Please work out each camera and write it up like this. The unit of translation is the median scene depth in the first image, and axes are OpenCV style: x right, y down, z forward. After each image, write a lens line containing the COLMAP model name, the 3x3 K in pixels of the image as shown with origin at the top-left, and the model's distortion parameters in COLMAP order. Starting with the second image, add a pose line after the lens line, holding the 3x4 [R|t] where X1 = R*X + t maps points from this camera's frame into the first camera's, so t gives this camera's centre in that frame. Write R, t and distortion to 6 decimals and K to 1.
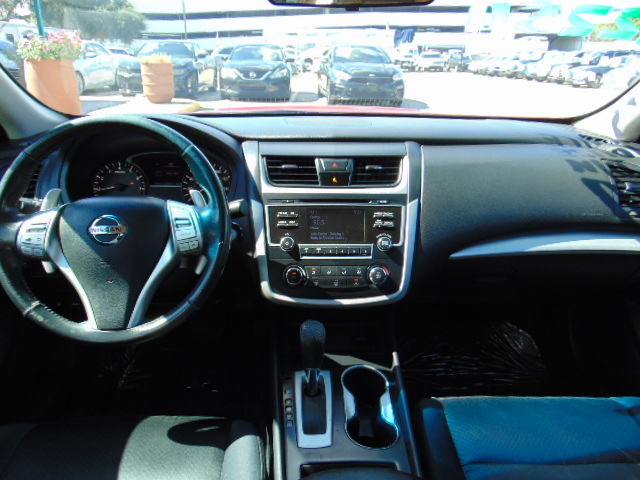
lens RADIAL K [[472.7, 0, 319.7], [0, 472.7, 243.2], [0, 0, 1]] dist [-0.006709, 0.036382]
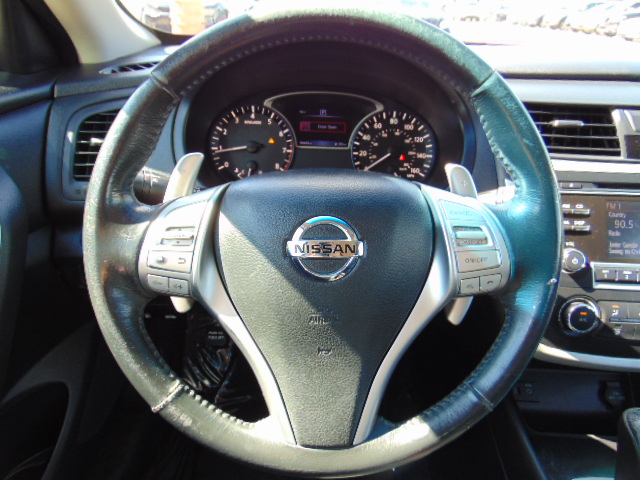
lens RADIAL K [[472.7, 0, 324.6], [0, 472.7, 241.4], [0, 0, 1]] dist [-0.006709, 0.036382]
pose [[0.998783, 0.040298, -0.028450, -0.345760], [-0.037493, 0.994955, 0.093049, -0.063236], [0.032056, -0.091869, 0.995255, 0.415955]]
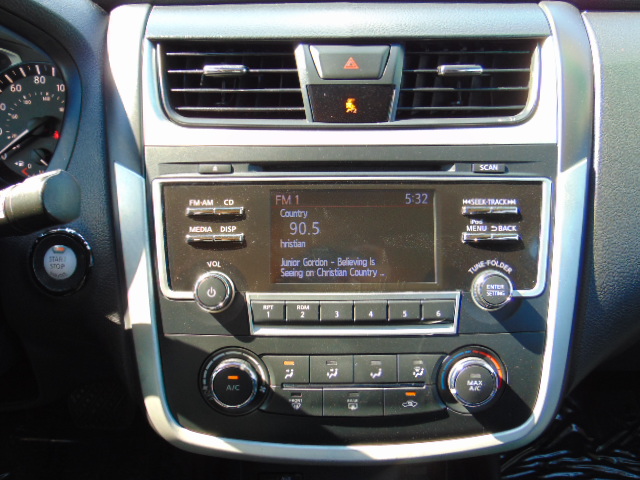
lens RADIAL K [[652.0, 0, 320.0], [0, 652.0, 242.7], [0, 0, 1]] dist [-0.011903, 0.000000]
pose [[0.999243, -0.001375, -0.038890, 0.028303], [0.004305, 0.997147, 0.075359, -0.070066], [0.038675, -0.075469, 0.996398, 0.515413]]
